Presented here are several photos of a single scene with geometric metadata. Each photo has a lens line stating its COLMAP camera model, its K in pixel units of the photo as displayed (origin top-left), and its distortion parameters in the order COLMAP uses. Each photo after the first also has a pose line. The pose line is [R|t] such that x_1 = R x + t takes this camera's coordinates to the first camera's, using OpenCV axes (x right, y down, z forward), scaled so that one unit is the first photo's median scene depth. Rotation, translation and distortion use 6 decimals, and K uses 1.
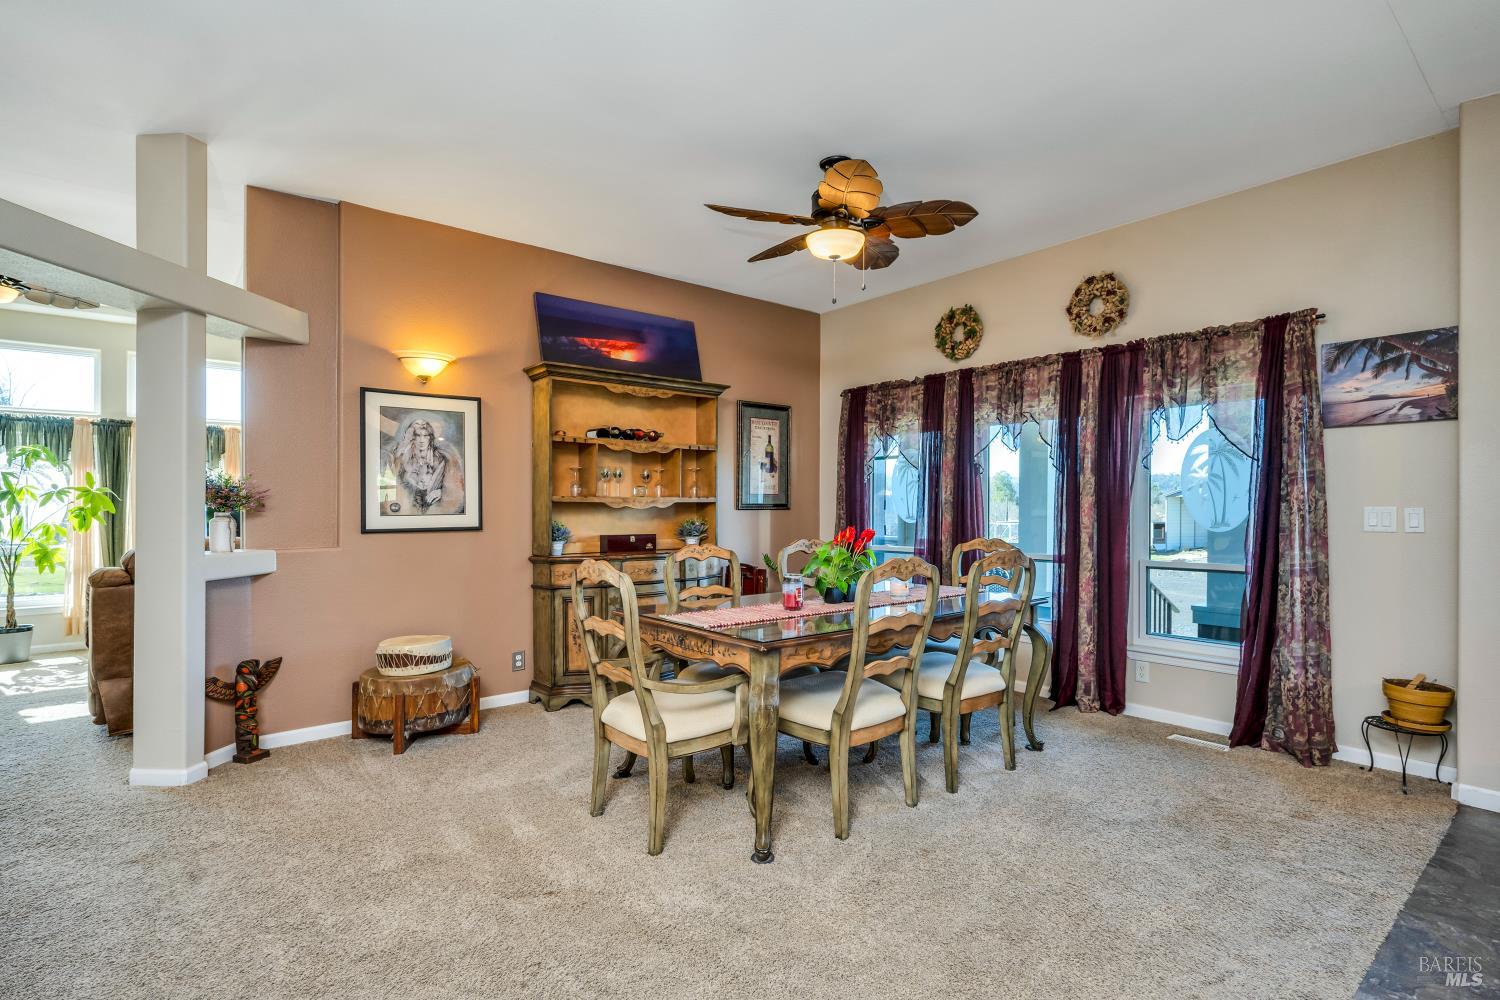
lens RADIAL K [[712.3, 0, 784.2], [0, 712.3, 506.1], [0, 0, 1]] dist [0.000585, -0.000189]
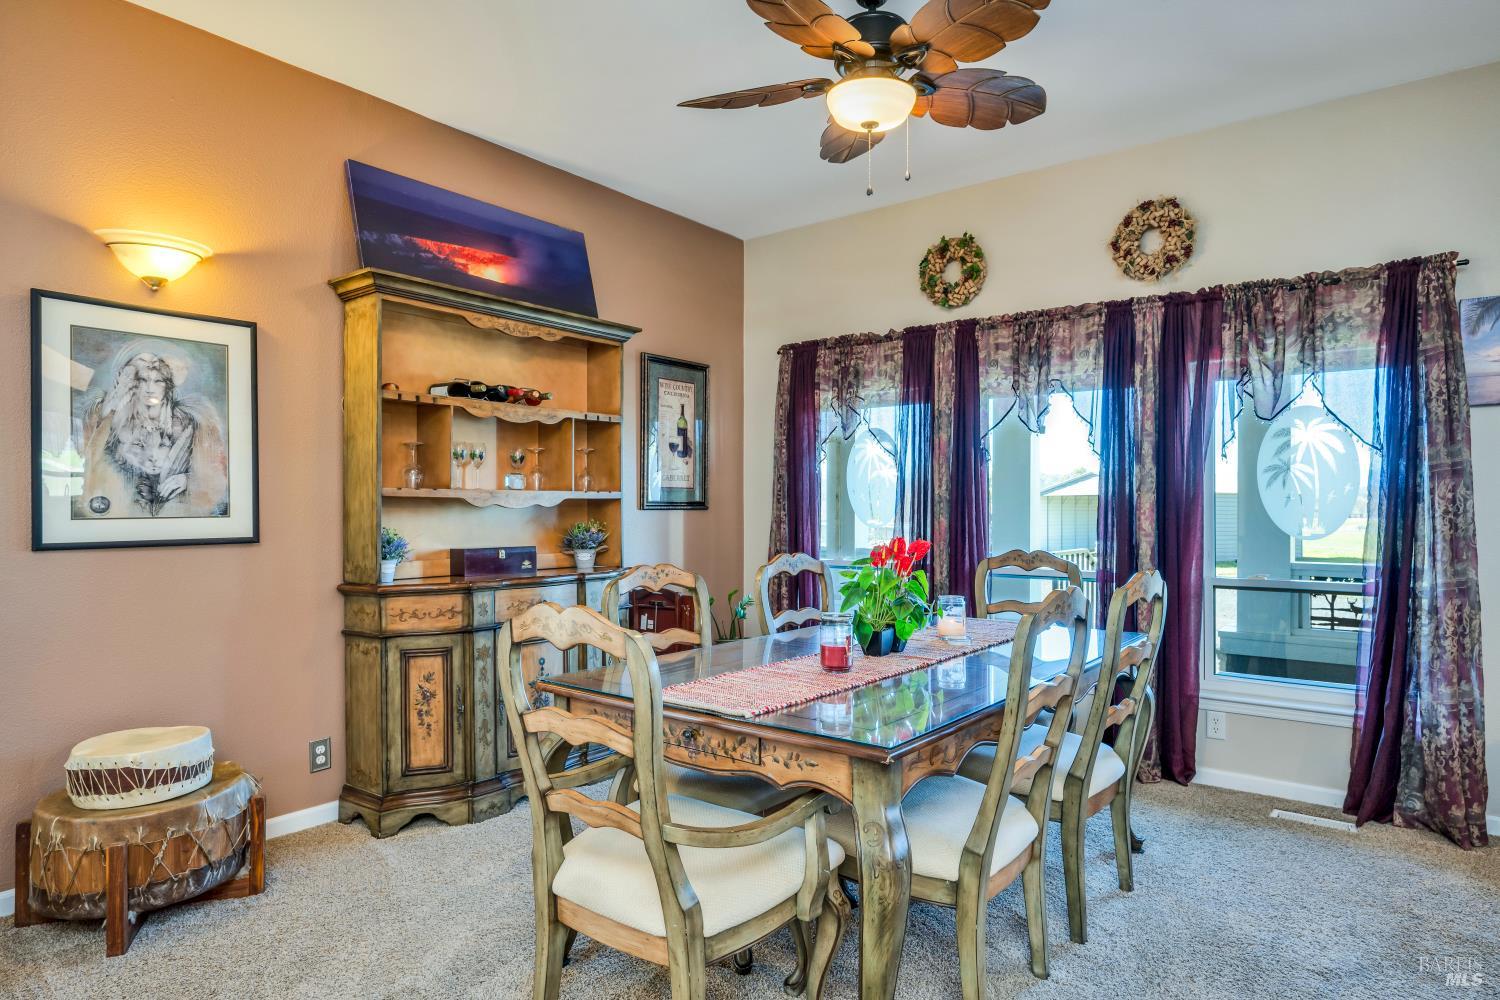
lens RADIAL K [[857.9, 0, 771.9], [0, 857.9, 507.0], [0, 0, 1]] dist [-0.003786, 0.001903]
pose [[0.979582, 0.003243, 0.201021, -0.143286], [-0.003746, 0.999991, 0.002121, 0.000263], [-0.201012, -0.002831, 0.979585, 0.201415]]
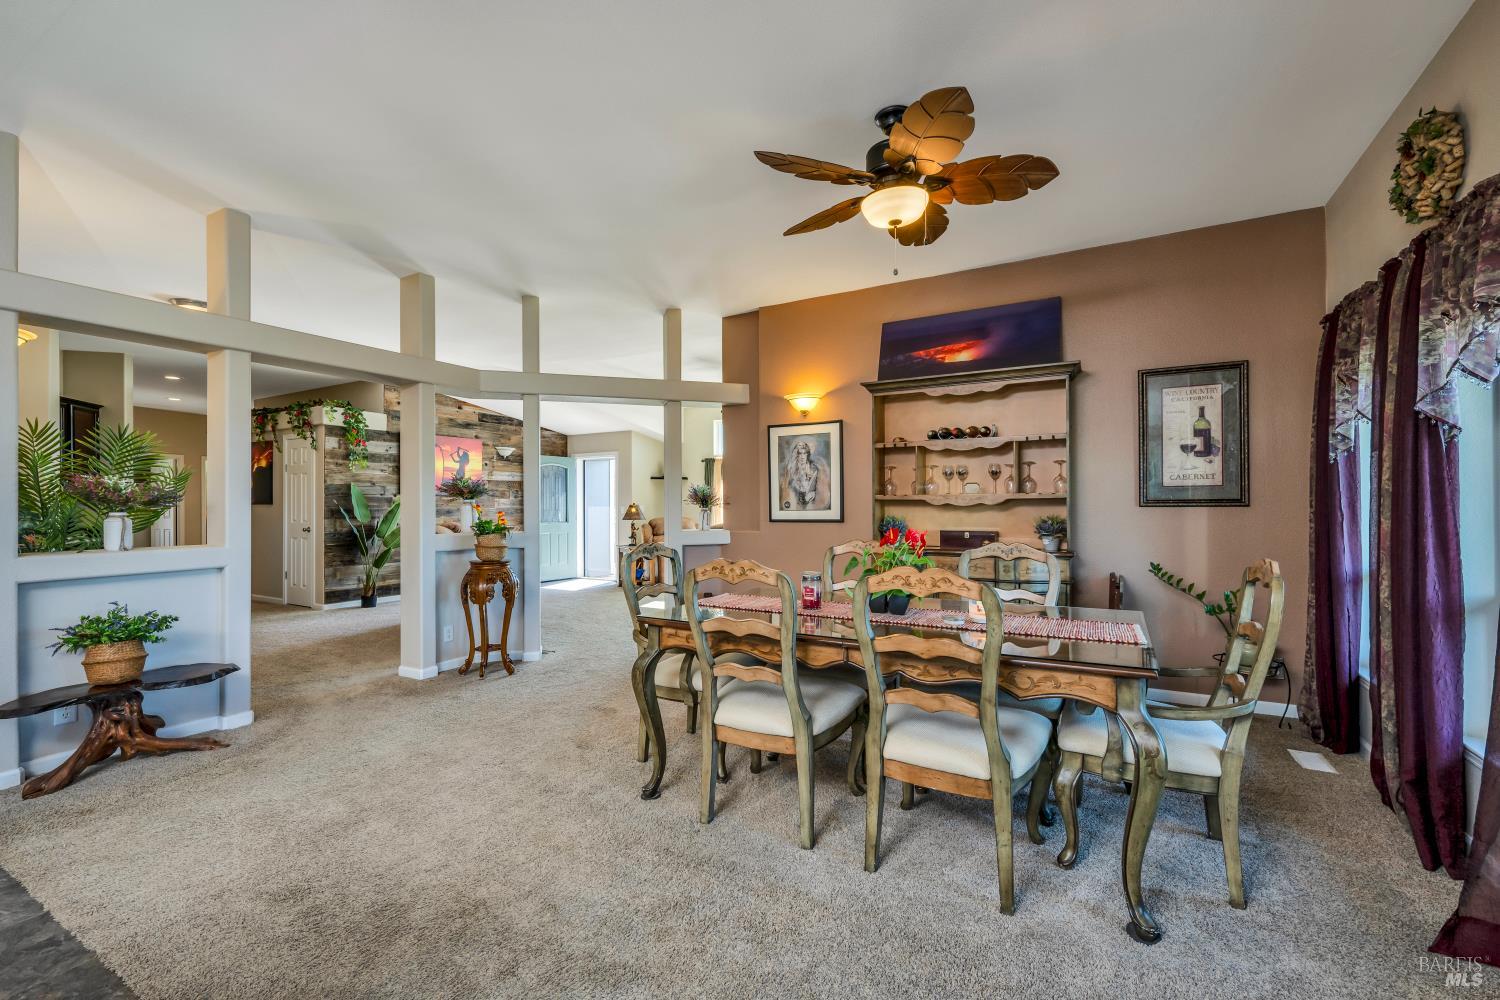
lens RADIAL K [[652.1, 0, 779.0], [0, 652.1, 500.7], [0, 0, 1]] dist [-0.000867, -0.000054]
pose [[0.352637, -0.004834, -0.935748, 0.633513], [0.006579, 0.999975, -0.002686, -0.002893], [0.935737, -0.005209, 0.352660, 0.473177]]
